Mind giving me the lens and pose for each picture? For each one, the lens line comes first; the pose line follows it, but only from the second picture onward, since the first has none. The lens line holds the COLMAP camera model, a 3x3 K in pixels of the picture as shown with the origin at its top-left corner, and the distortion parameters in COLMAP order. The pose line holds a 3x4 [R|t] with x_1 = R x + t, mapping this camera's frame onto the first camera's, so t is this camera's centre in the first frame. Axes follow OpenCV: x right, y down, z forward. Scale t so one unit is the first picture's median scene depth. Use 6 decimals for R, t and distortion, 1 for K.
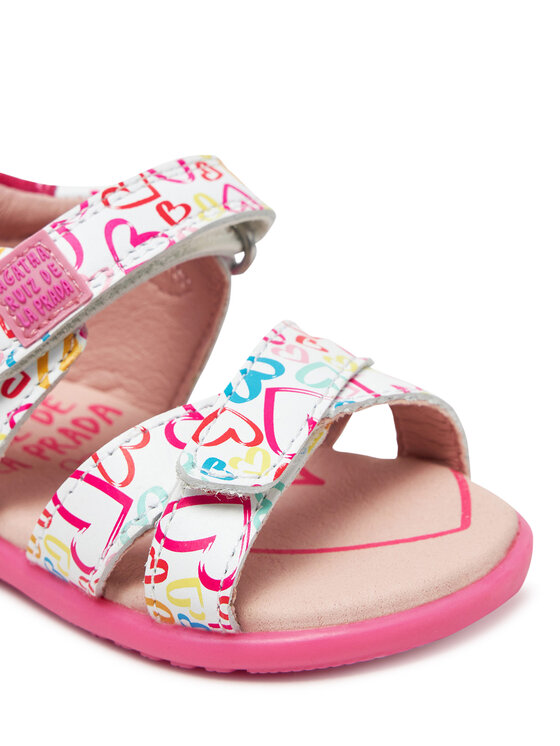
lens RADIAL K [[2299.5, 0, 278.2], [0, 2299.5, 372.8], [0, 0, 1]] dist [-0.392603, 0.000000]
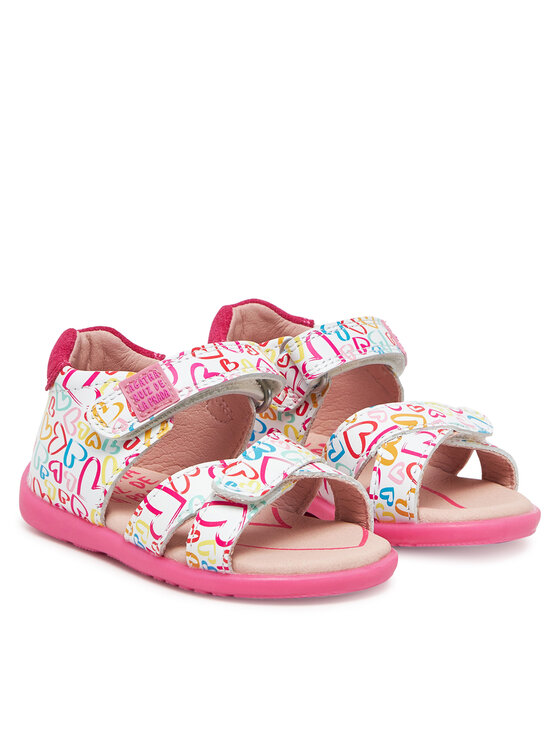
lens RADIAL K [[2726.6, 0, 280.0], [0, 2726.6, 371.5], [0, 0, 1]] dist [-1.425649, 0.000000]
pose [[0.990584, 0.128825, -0.046341, 0.100158], [-0.135068, 0.974883, -0.177086, 0.327044], [0.022364, 0.181678, 0.983104, -1.187055]]
